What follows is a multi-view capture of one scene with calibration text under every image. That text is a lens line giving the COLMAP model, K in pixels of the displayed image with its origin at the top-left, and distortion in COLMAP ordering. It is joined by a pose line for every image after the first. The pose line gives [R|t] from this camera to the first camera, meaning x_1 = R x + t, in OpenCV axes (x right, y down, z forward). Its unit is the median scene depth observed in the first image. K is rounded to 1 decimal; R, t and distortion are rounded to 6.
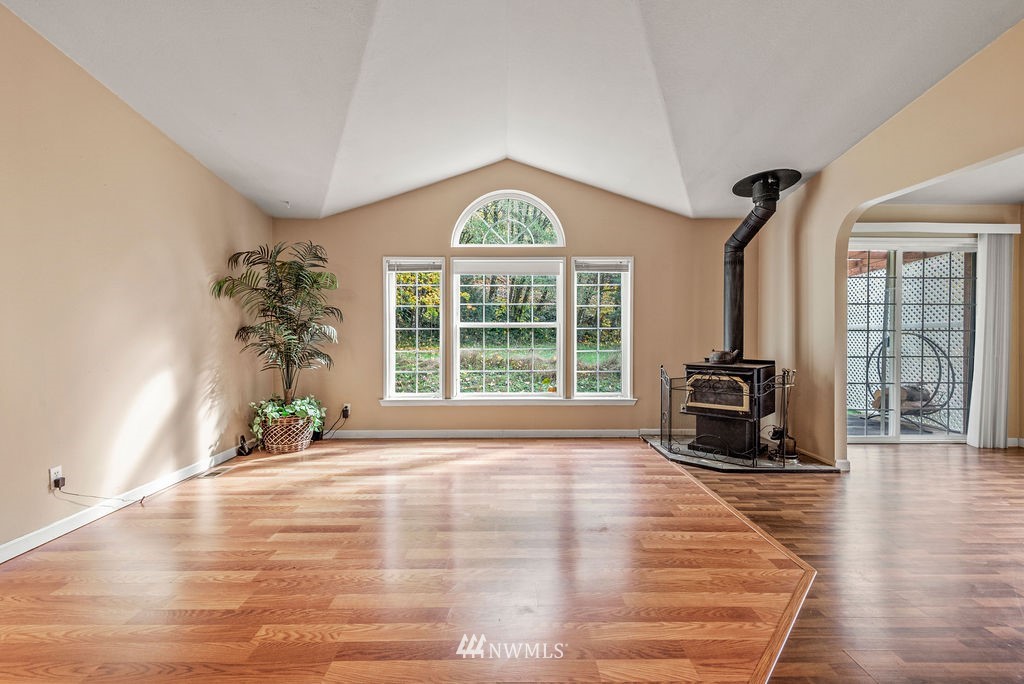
lens RADIAL K [[462.9, 0, 509.8], [0, 462.9, 346.8], [0, 0, 1]] dist [0.032085, -0.022429]
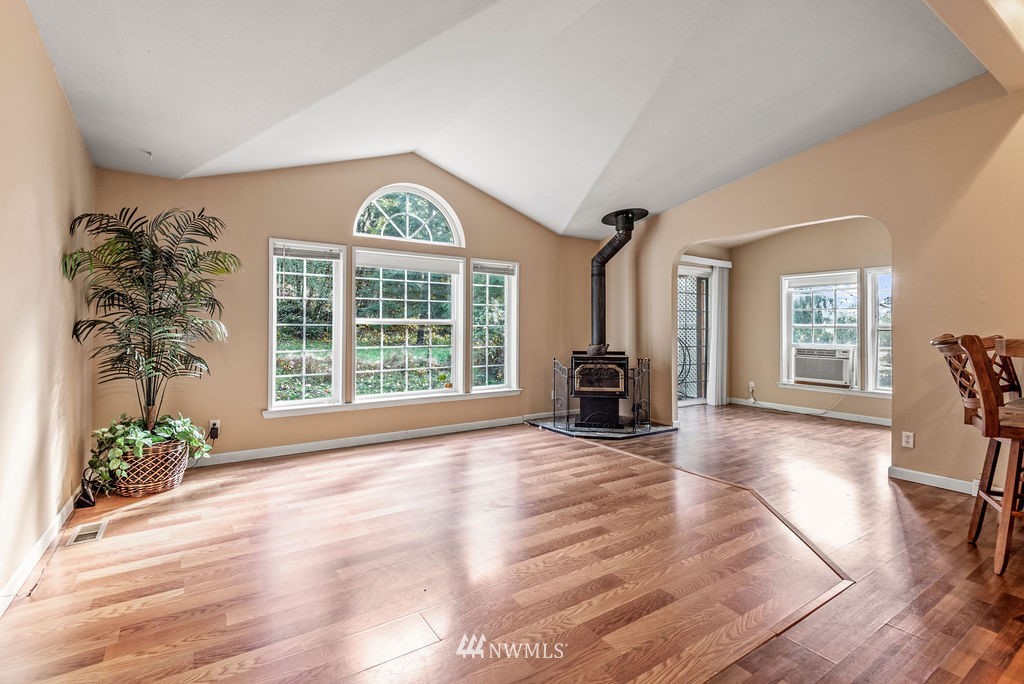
lens RADIAL K [[467.0, 0, 510.3], [0, 467.0, 334.4], [0, 0, 1]] dist [0.029646, -0.018351]
pose [[0.840732, -0.002999, 0.541443, -0.401968], [0.014369, 0.999756, -0.016773, -0.000919], [-0.541261, 0.021881, 0.840570, 0.069382]]
